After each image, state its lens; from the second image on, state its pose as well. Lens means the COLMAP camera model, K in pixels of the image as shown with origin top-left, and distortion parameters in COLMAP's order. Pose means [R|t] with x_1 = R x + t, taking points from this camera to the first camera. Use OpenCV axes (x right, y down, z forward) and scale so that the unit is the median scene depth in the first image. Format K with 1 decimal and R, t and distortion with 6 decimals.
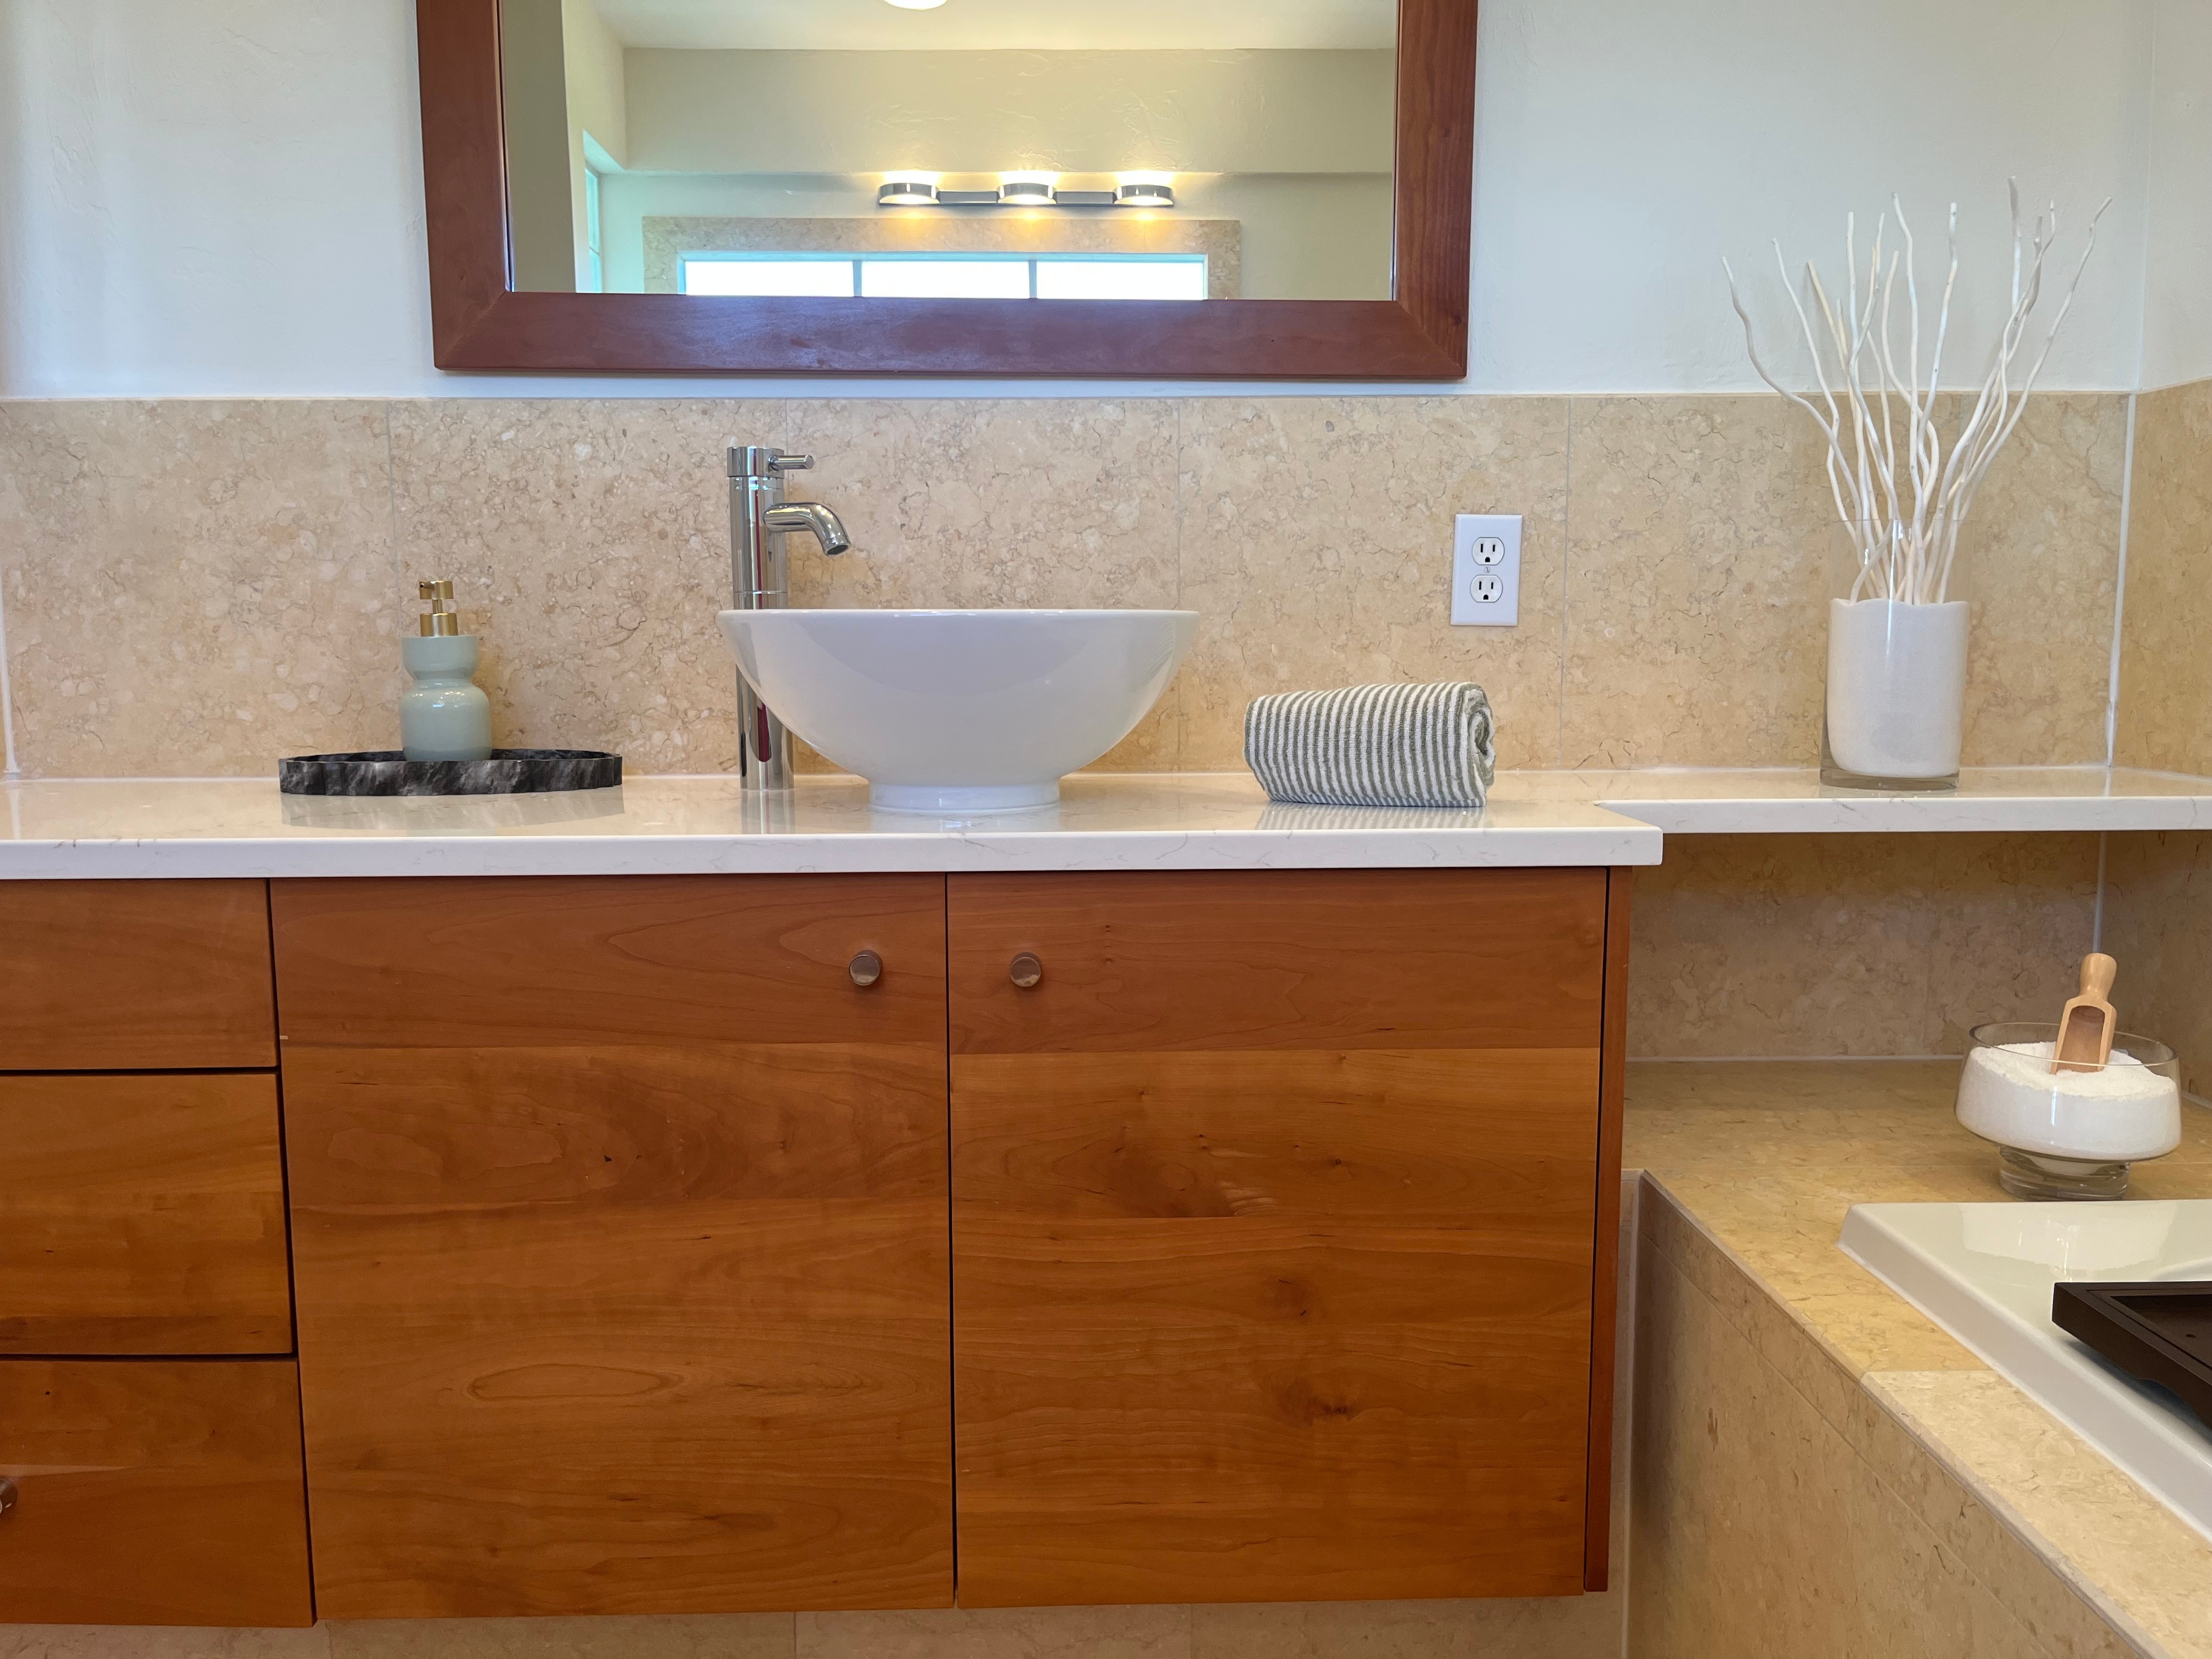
lens RADIAL K [[1671.5, 0, 1108.2], [0, 1671.5, 934.1], [0, 0, 1]] dist [0.057362, -0.079890]
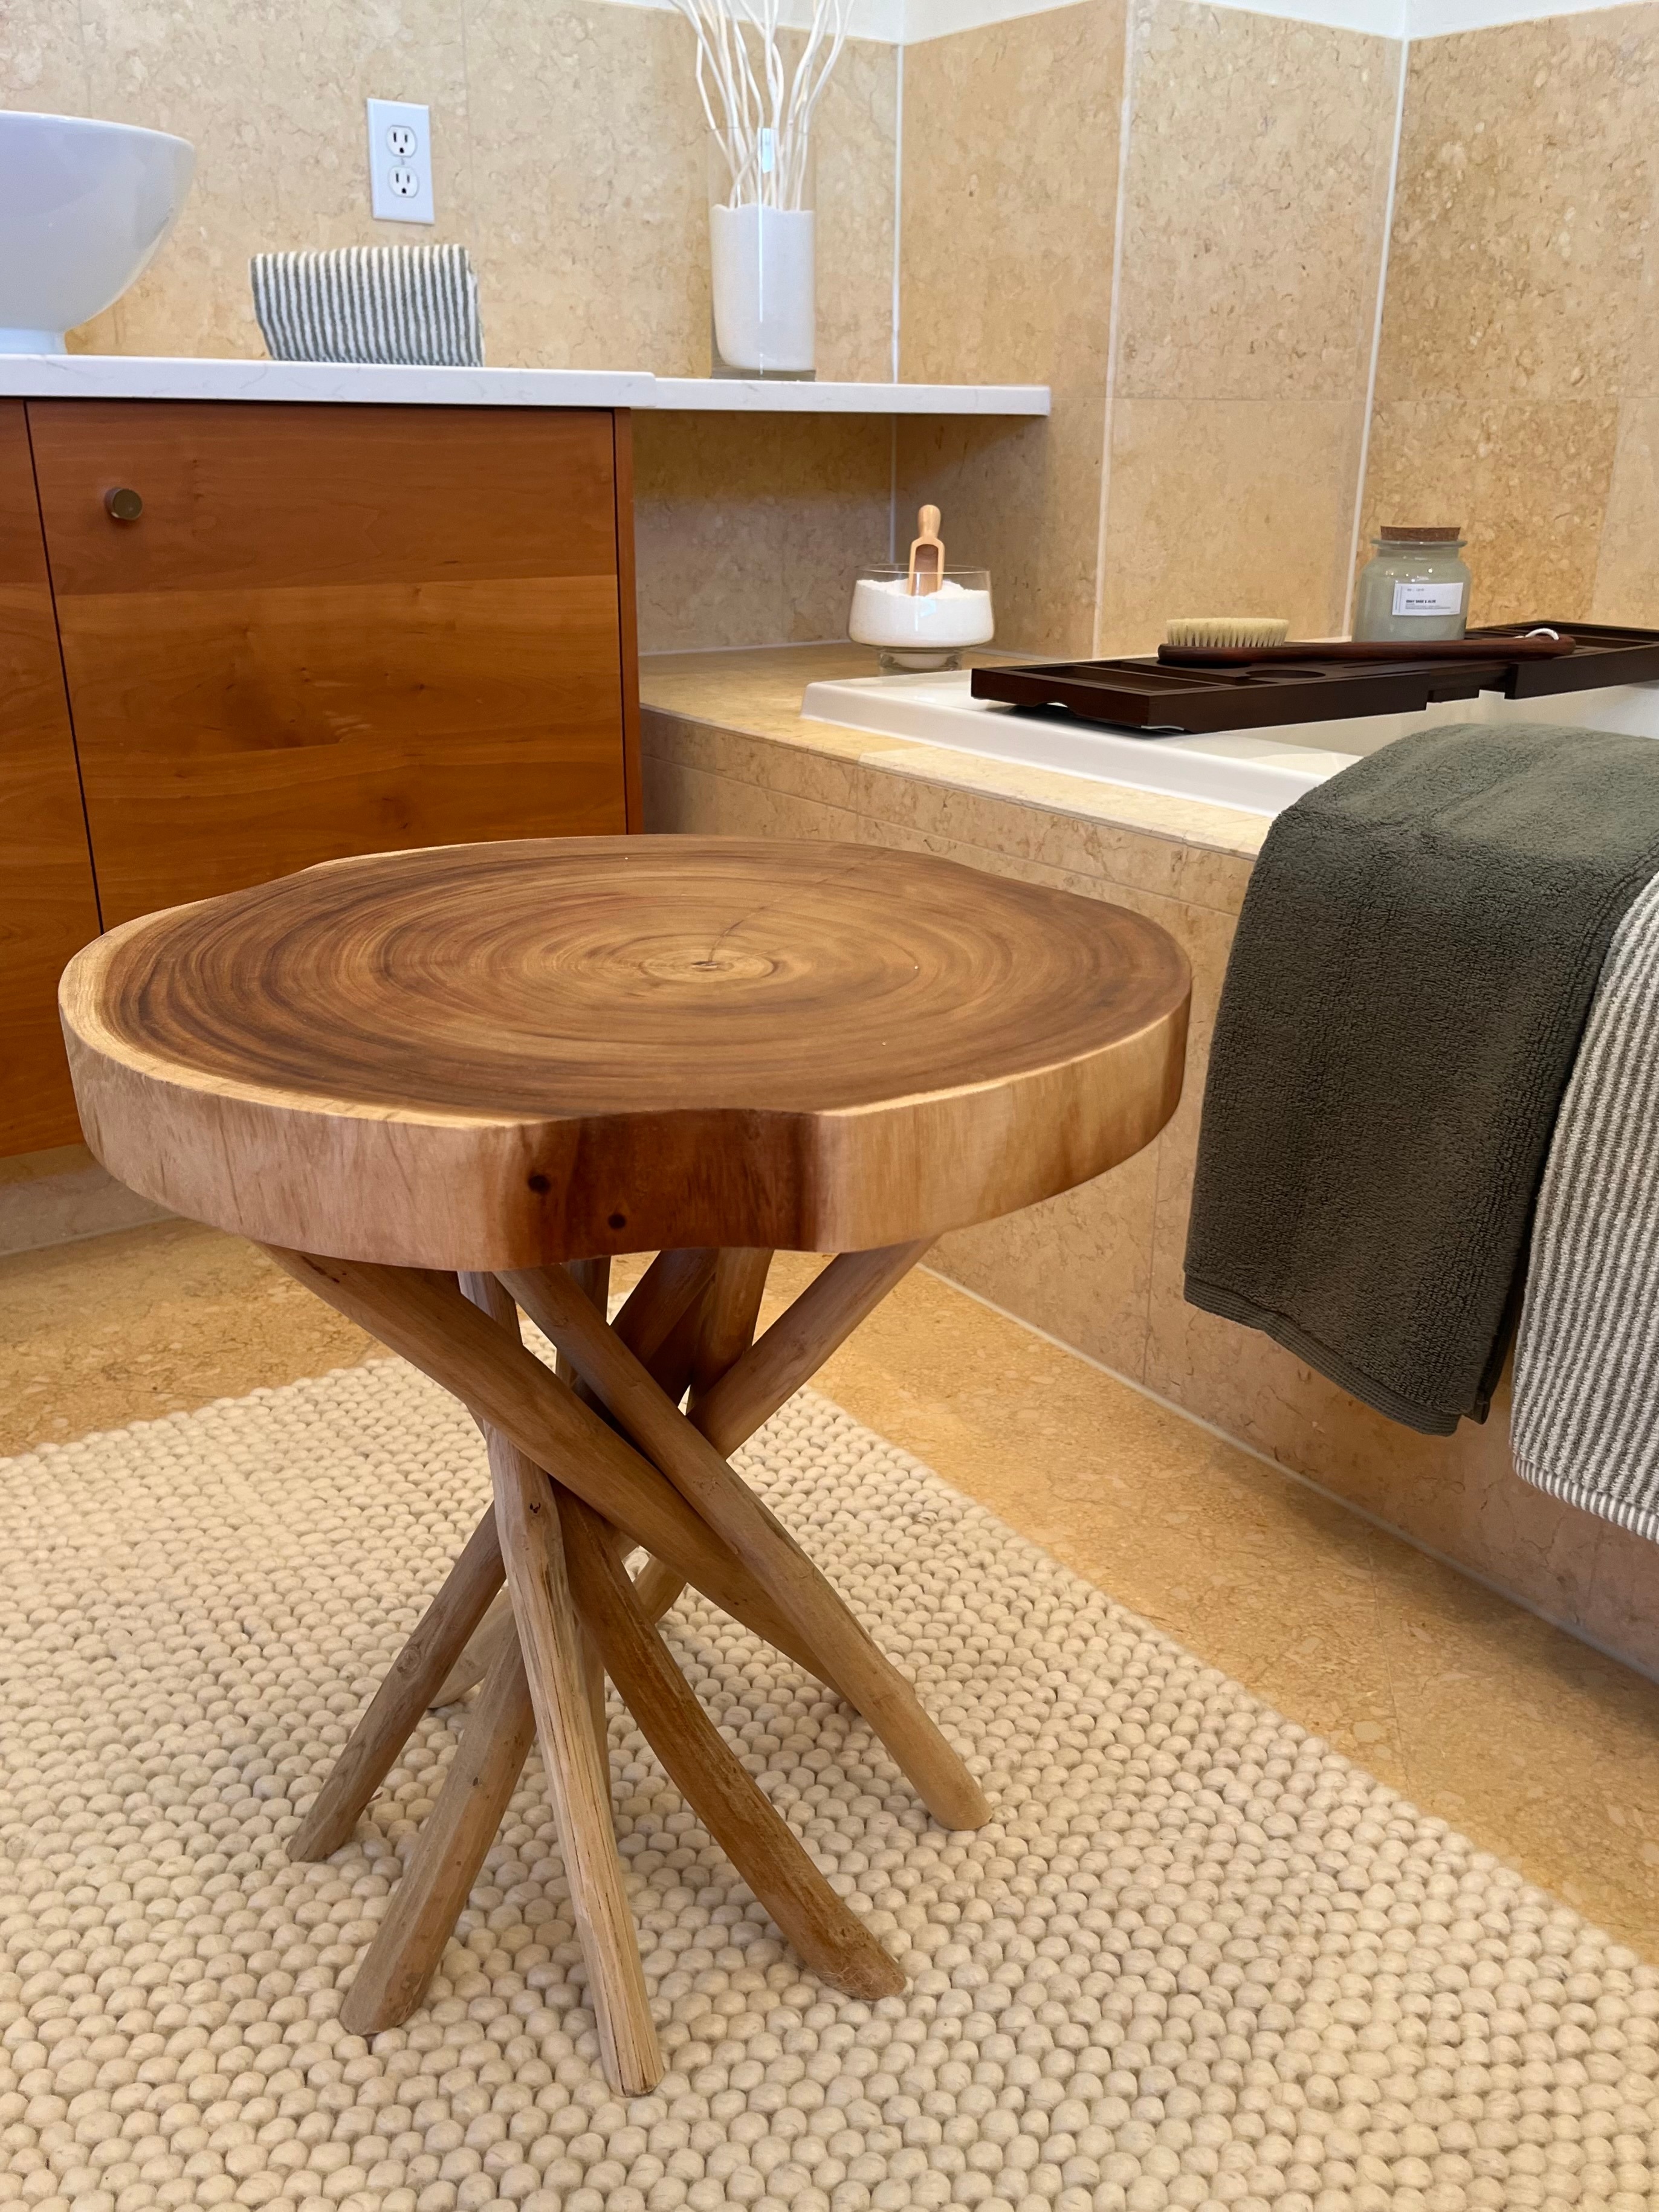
lens RADIAL K [[1672.4, 0, 829.8], [0, 1672.4, 1126.0], [0, 0, 1]] dist [0.052211, -0.060825]
pose [[0.850435, -0.197295, 0.487683, -0.232488], [0.069832, 0.961146, 0.267062, 0.125896], [-0.521424, -0.193063, 0.831170, -0.164283]]
